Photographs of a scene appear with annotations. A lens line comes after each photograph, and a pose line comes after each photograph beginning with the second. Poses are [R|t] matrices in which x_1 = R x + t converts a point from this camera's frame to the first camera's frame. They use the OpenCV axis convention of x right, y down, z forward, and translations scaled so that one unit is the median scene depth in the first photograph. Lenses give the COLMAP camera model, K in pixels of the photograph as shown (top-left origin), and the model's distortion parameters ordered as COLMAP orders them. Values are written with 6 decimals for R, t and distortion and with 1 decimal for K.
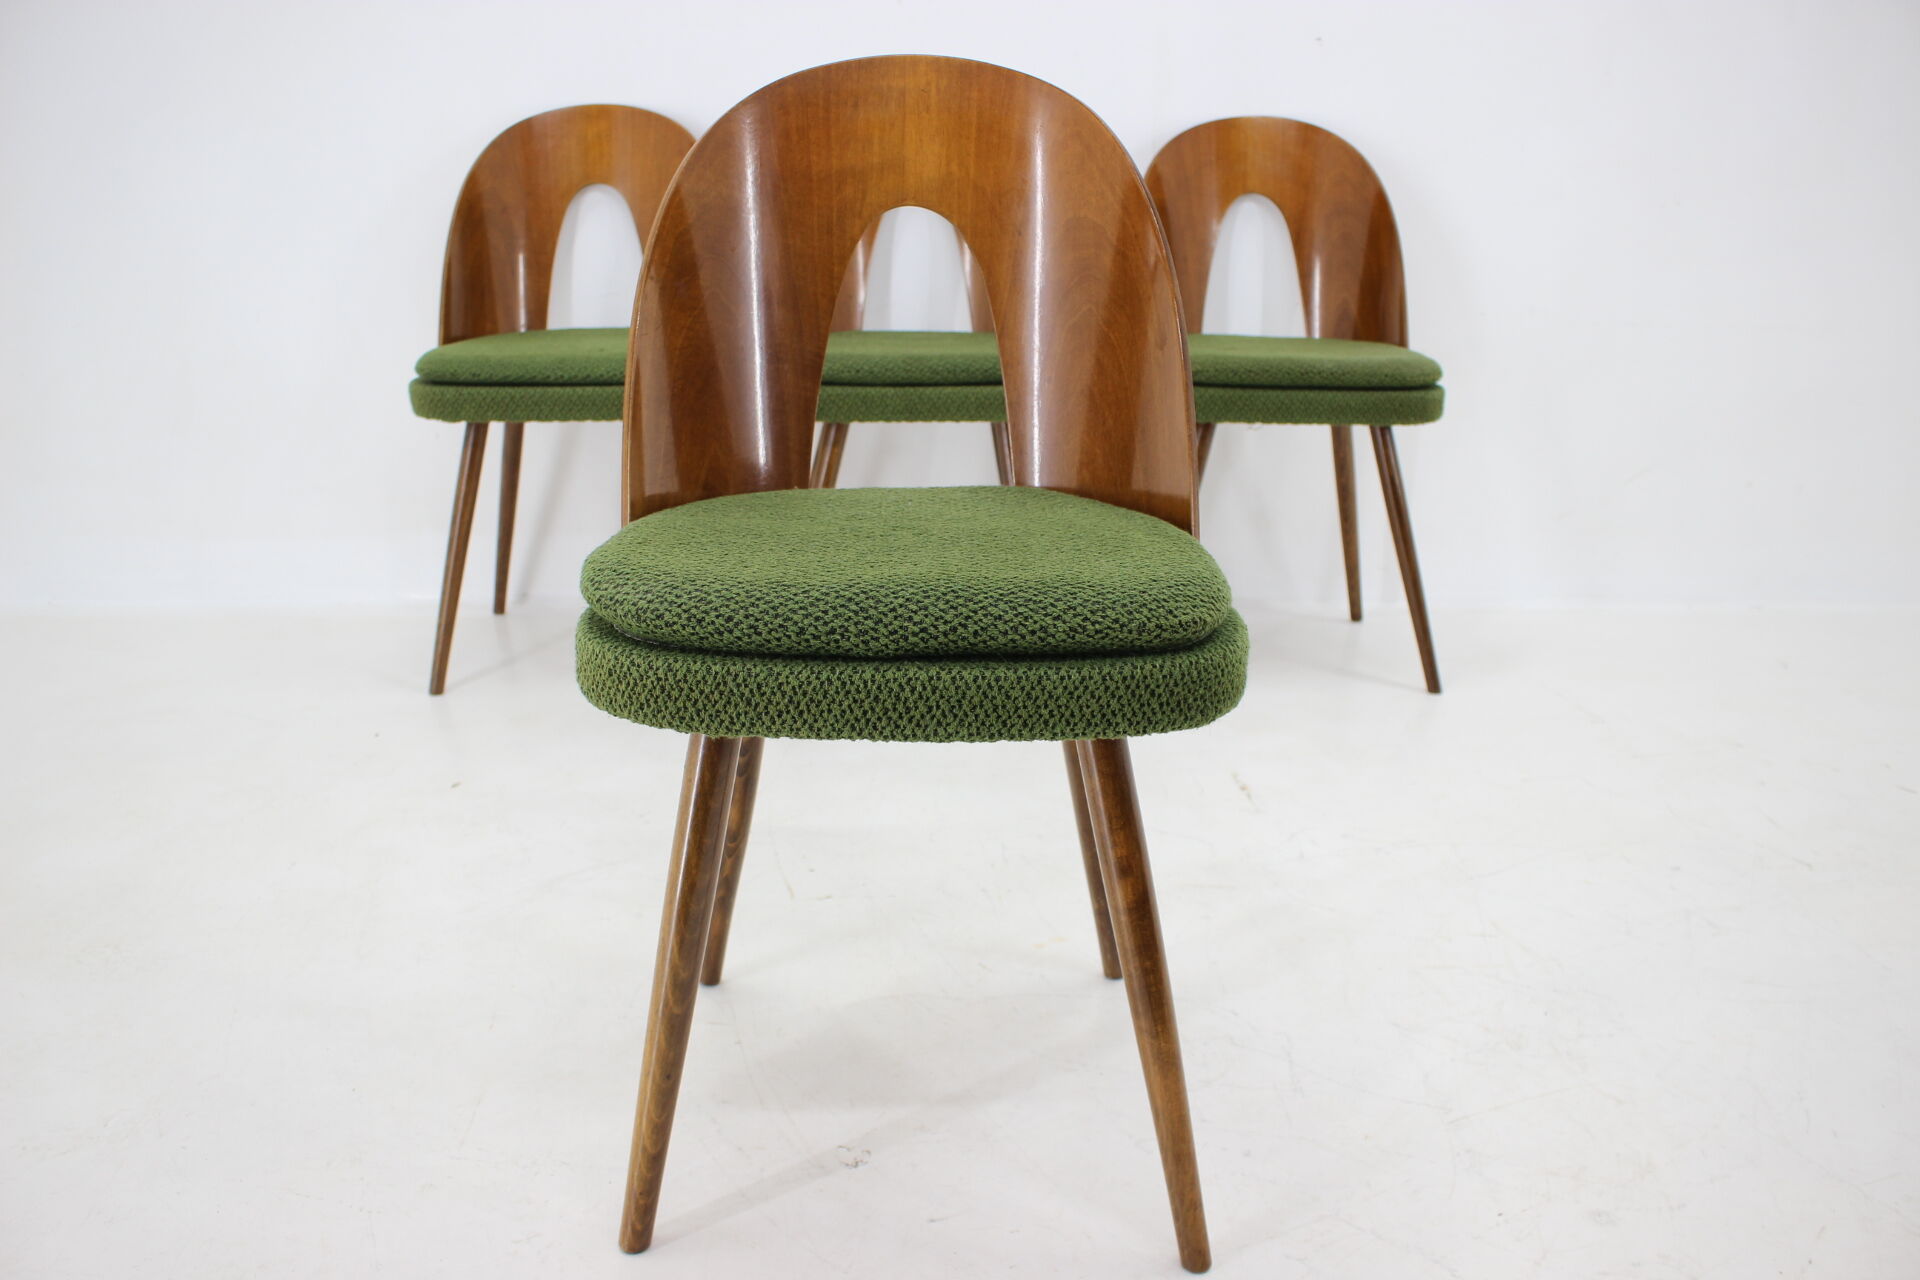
lens RADIAL K [[1610.5, 0, 965.3], [0, 1610.5, 629.8], [0, 0, 1]] dist [-0.136659, 0.091628]
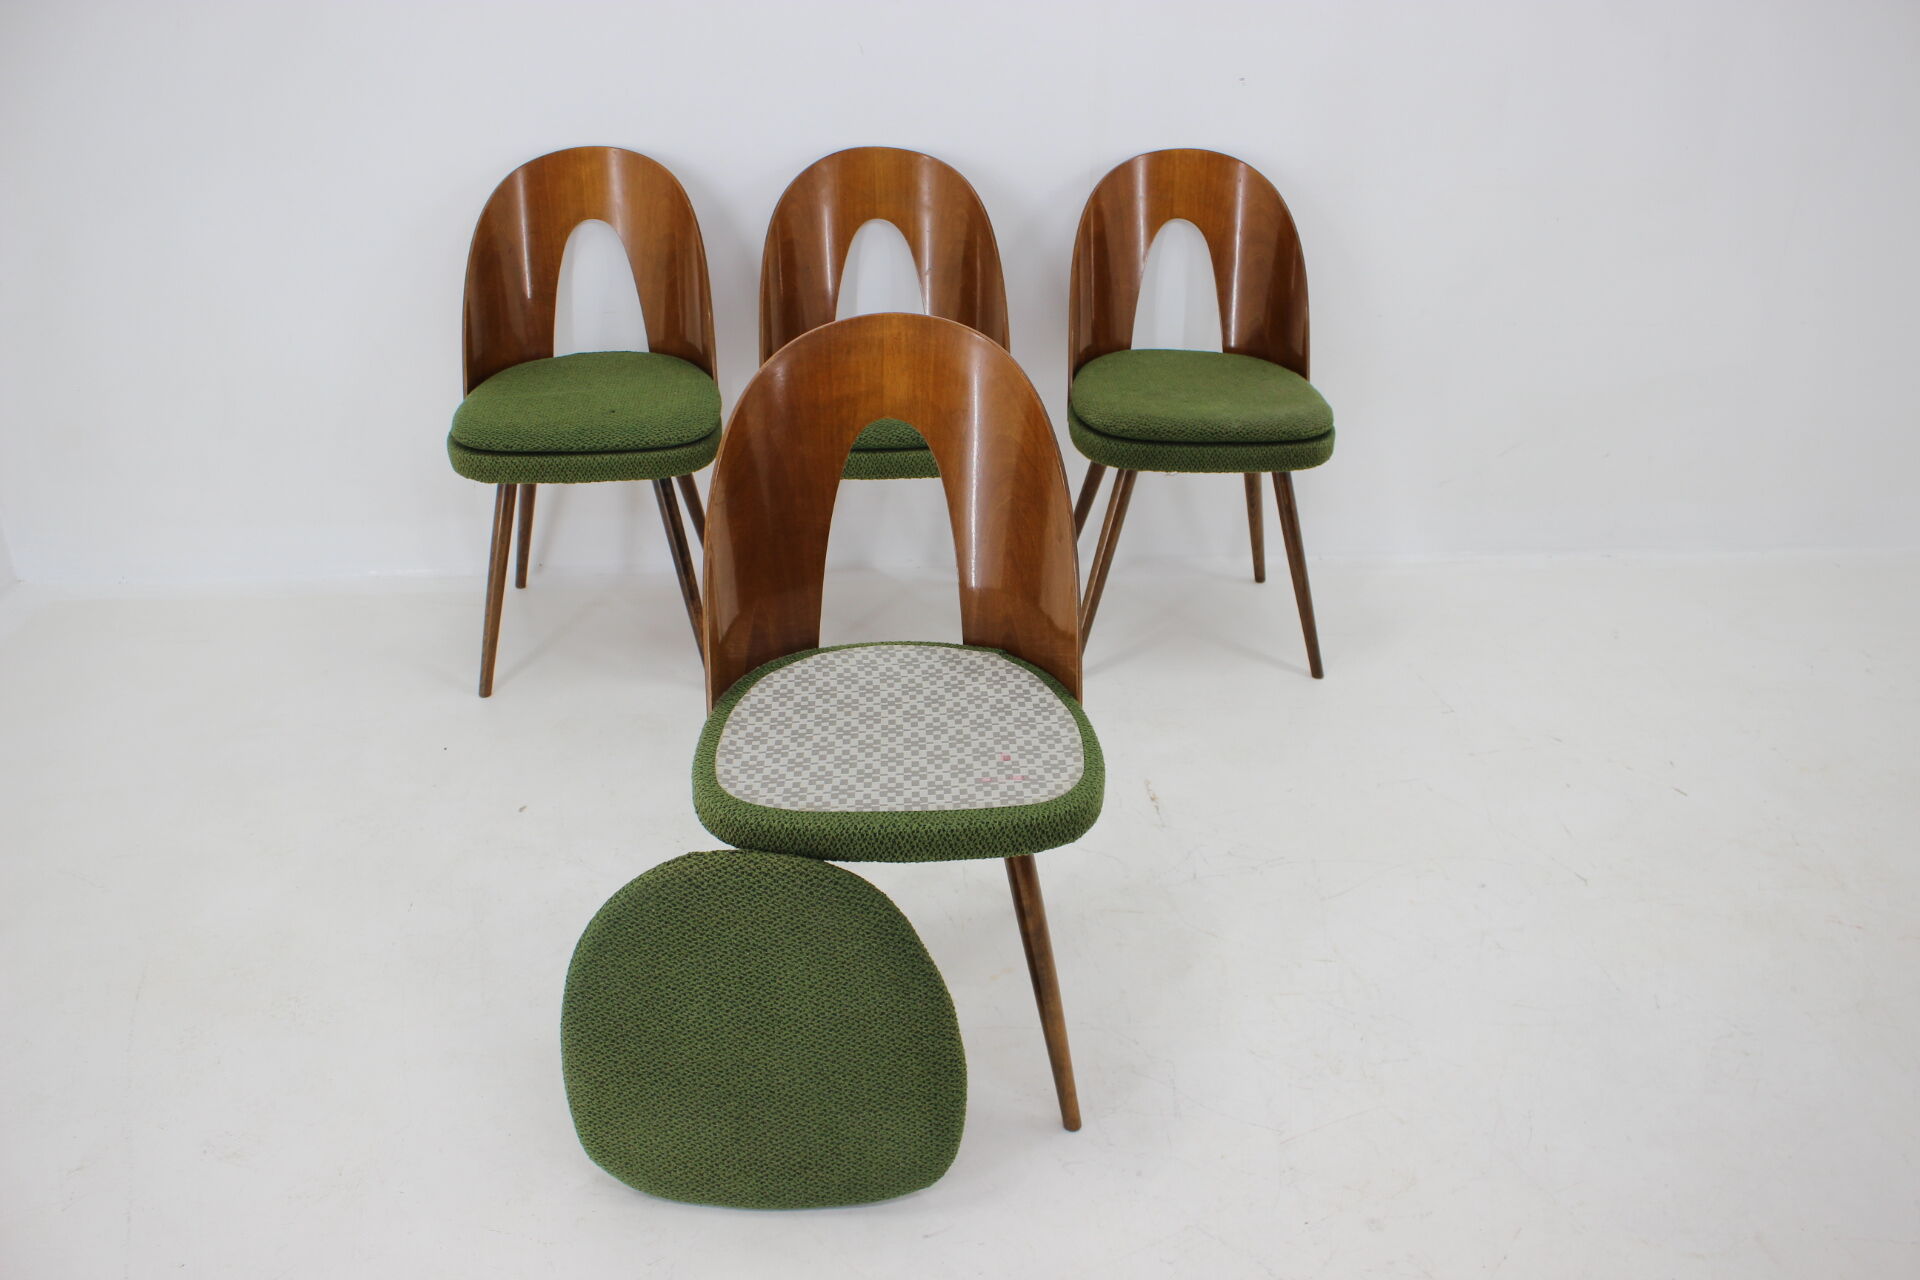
lens RADIAL K [[1610.5, 0, 966.9], [0, 1610.5, 633.5], [0, 0, 1]] dist [-0.136659, 0.091628]
pose [[0.999237, -0.011311, 0.037384, -0.025073], [0.003923, 0.981373, 0.192073, -0.371859], [-0.038861, -0.191780, 0.980668, -0.281110]]
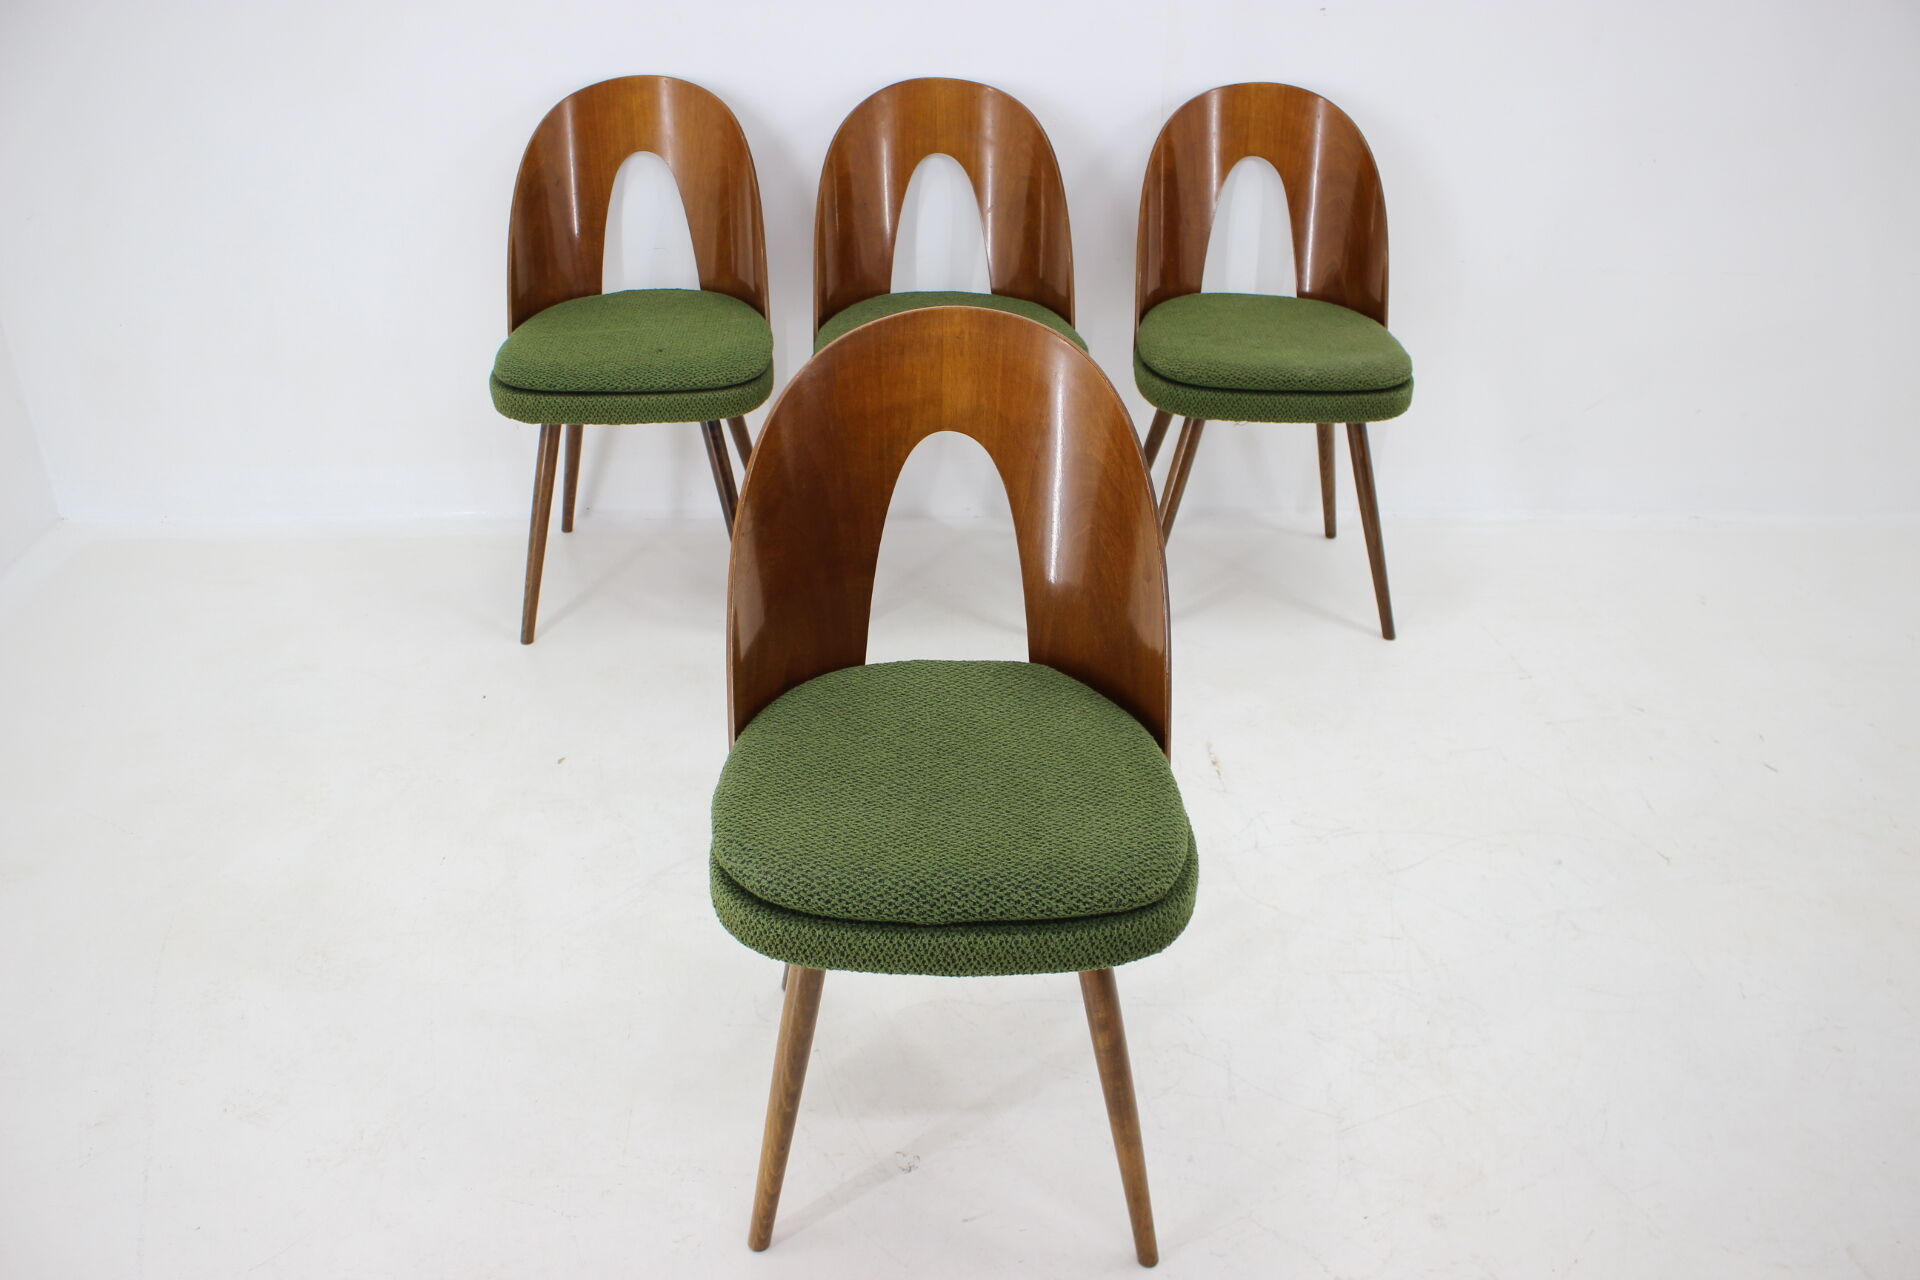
lens RADIAL K [[1610.5, 0, 968.8], [0, 1610.5, 642.5], [0, 0, 1]] dist [-0.136659, 0.091628]
pose [[0.999986, 0.005189, -0.001300, -0.014329], [-0.004755, 0.973593, 0.228243, -0.362174], [0.002450, -0.228233, 0.973603, -0.213261]]
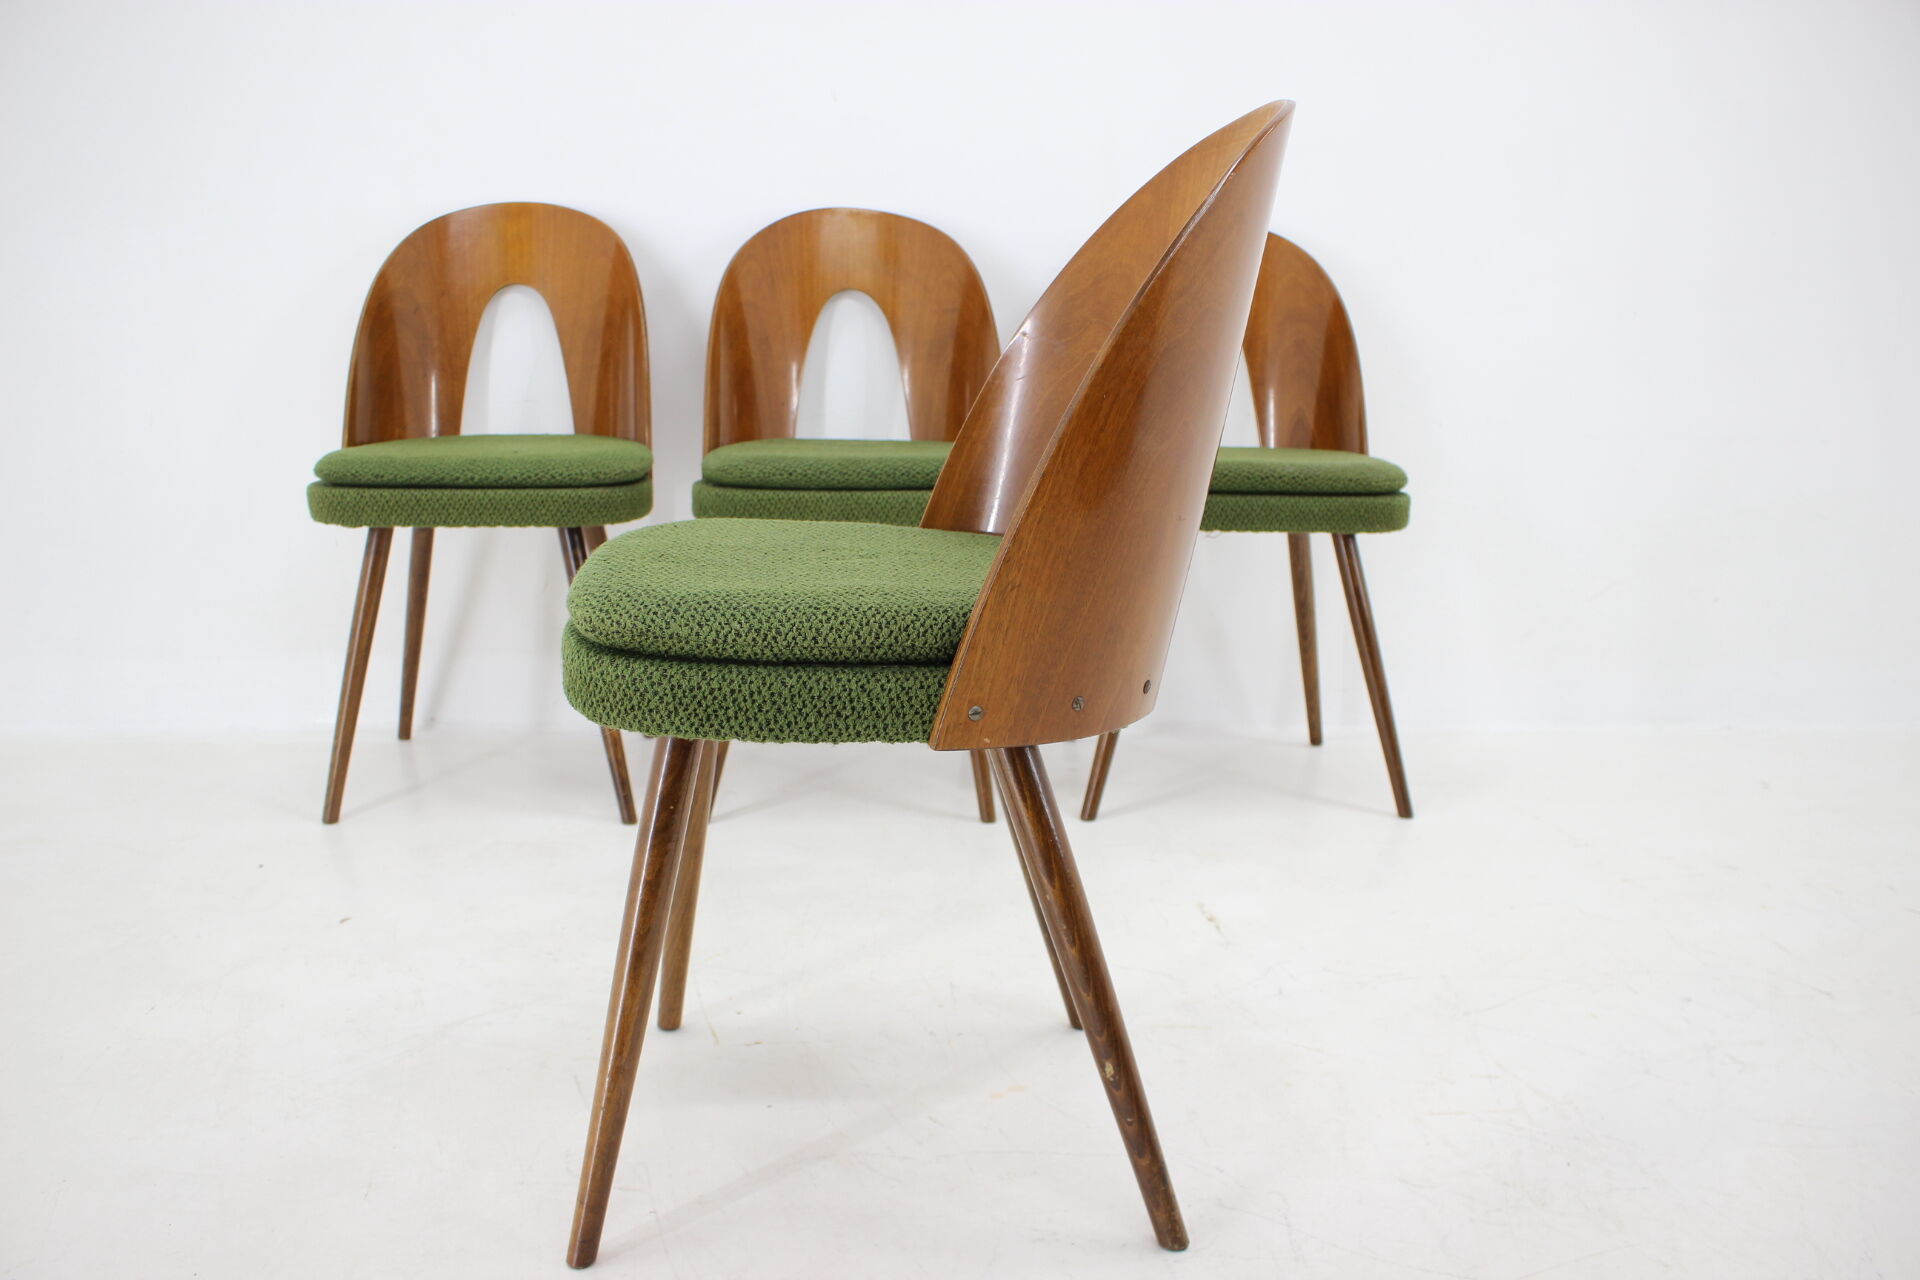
lens RADIAL K [[1610.5, 0, 957.5], [0, 1610.5, 641.1], [0, 0, 1]] dist [-0.136659, 0.091628]
pose [[0.999225, -0.001248, 0.039337, -0.010212], [0.004524, 0.996514, -0.083307, 0.021205], [-0.039096, 0.083421, 0.995747, 0.109184]]
